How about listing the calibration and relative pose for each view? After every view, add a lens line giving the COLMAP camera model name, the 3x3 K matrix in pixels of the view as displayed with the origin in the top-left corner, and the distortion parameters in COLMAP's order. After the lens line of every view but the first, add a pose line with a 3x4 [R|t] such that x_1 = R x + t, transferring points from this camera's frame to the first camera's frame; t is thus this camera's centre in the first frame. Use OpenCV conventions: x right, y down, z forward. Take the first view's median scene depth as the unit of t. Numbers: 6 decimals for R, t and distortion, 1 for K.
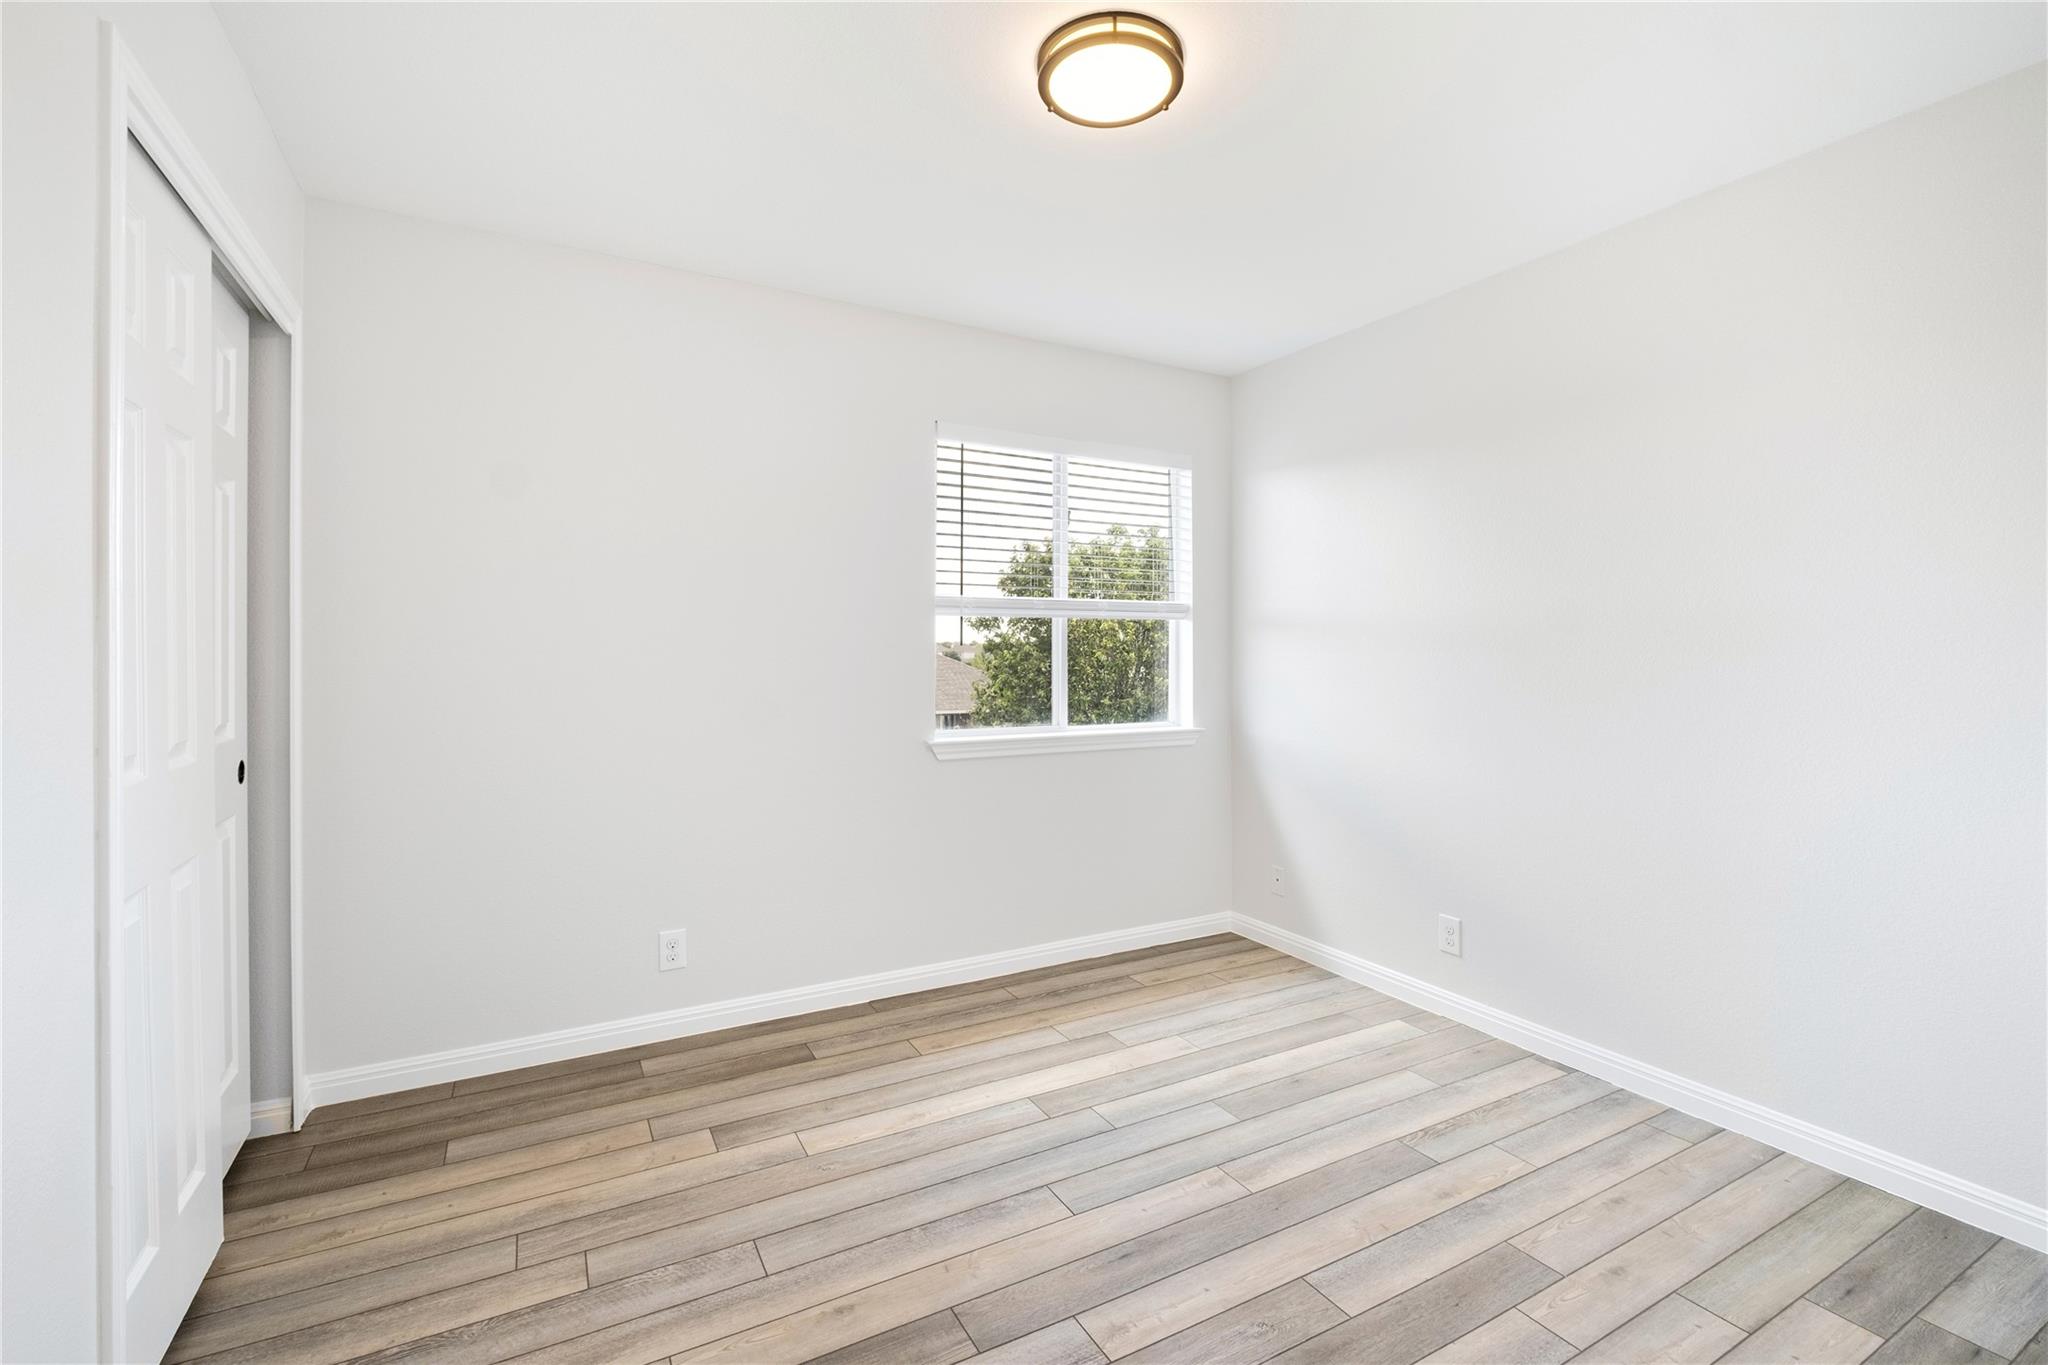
lens RADIAL K [[897.0, 0, 1034.9], [0, 897.0, 668.6], [0, 0, 1]] dist [0.011129, -0.009970]
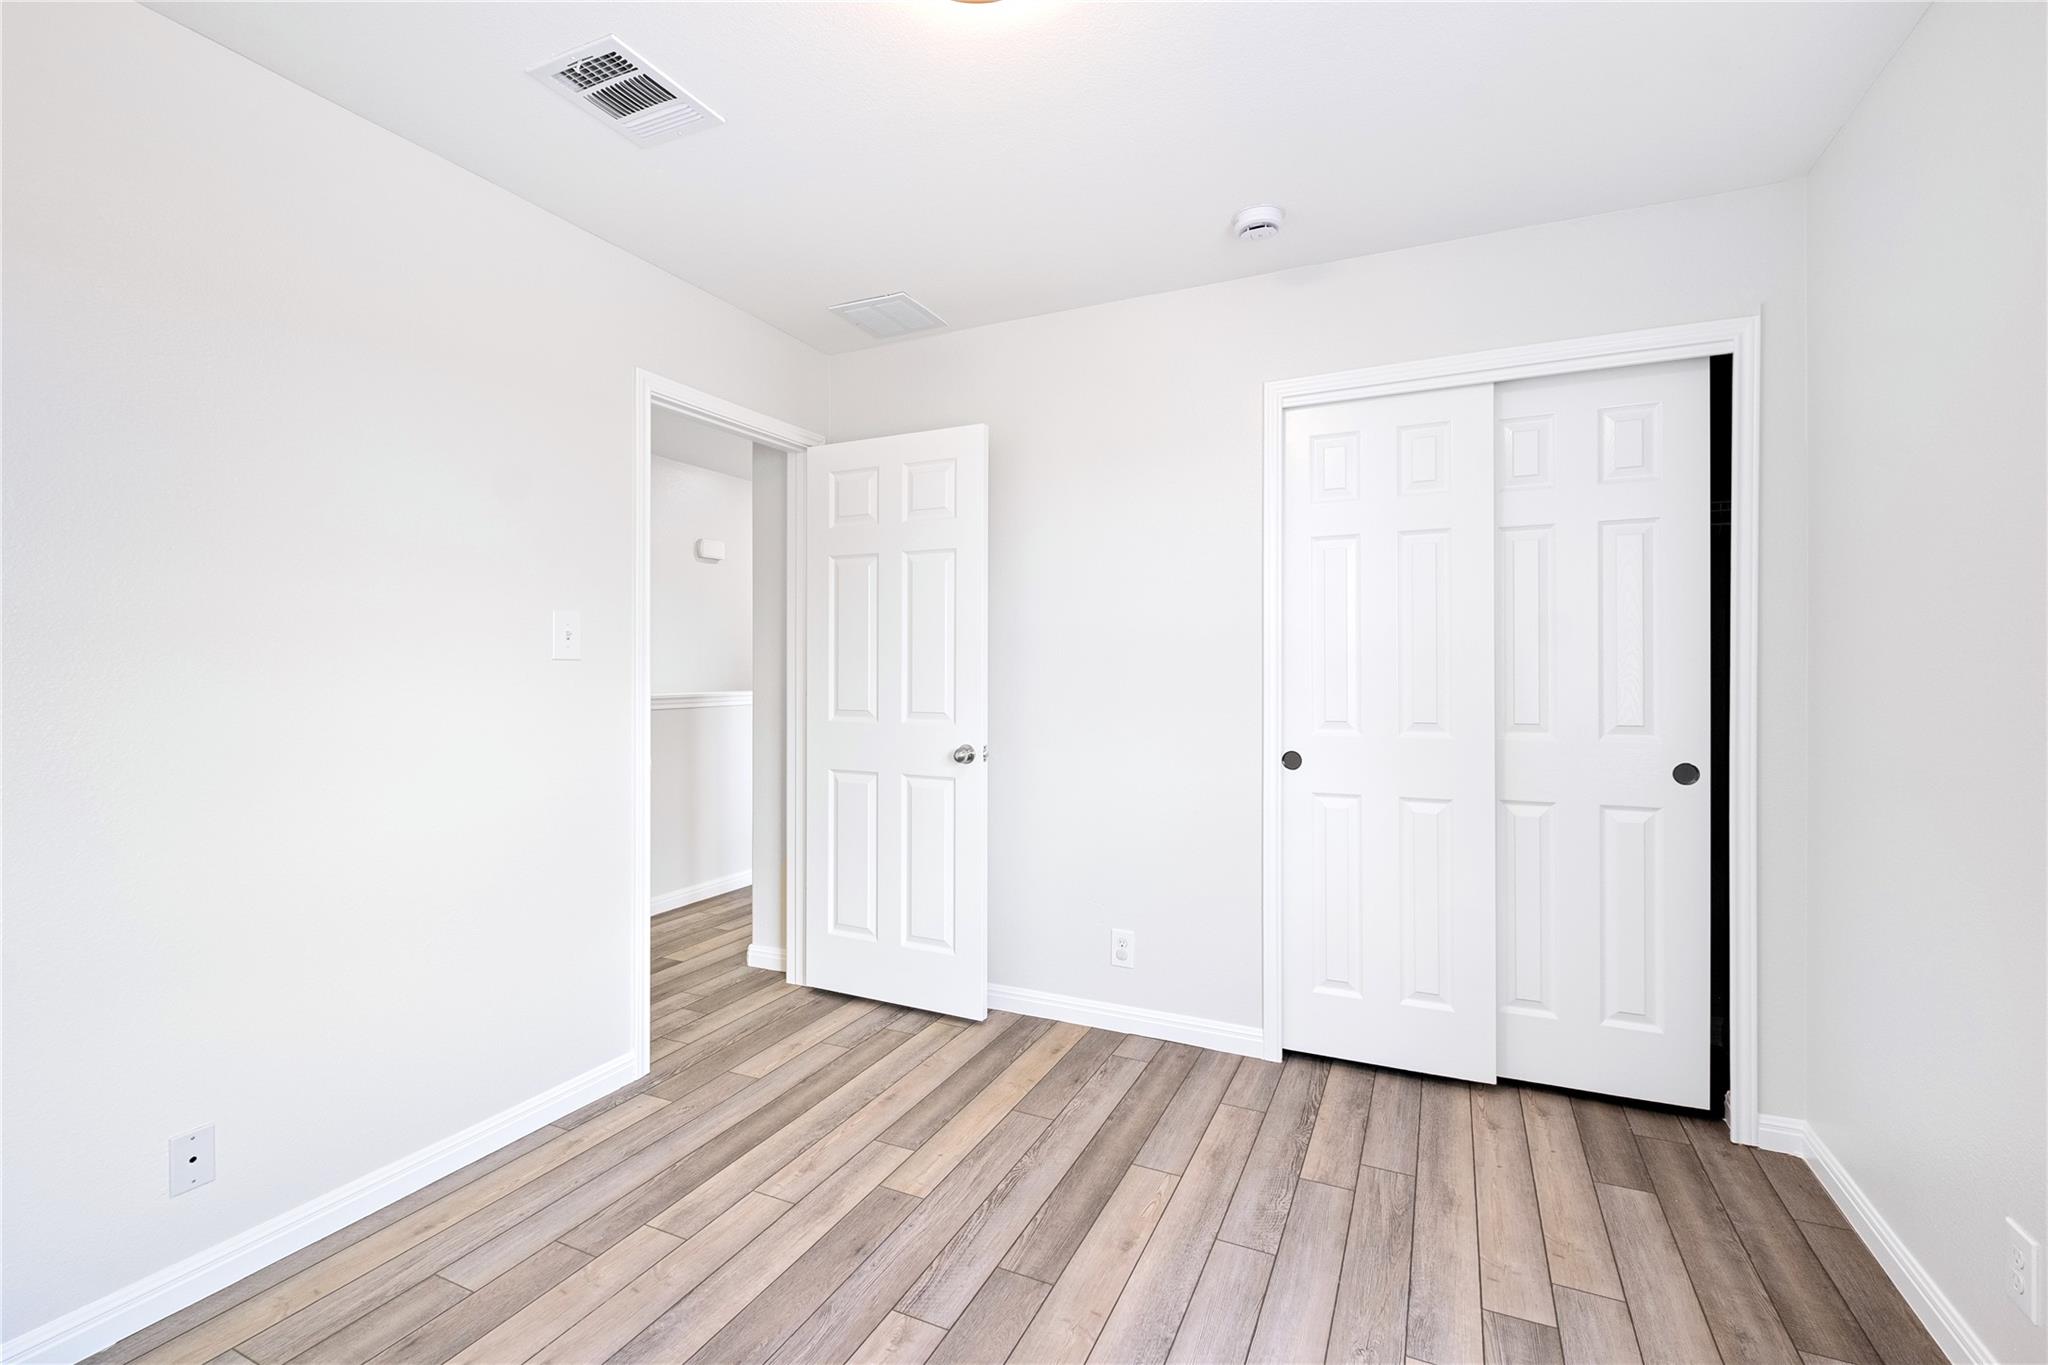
lens RADIAL K [[888.6, 0, 1024.0], [0, 888.6, 682.5], [0, 0, 1]] dist [0.009982, -0.009704]
pose [[-0.816135, 0.007380, -0.577814, 0.464550], [-0.007448, 0.999701, 0.023288, -0.017616], [0.577813, 0.023310, -0.815836, 1.580029]]
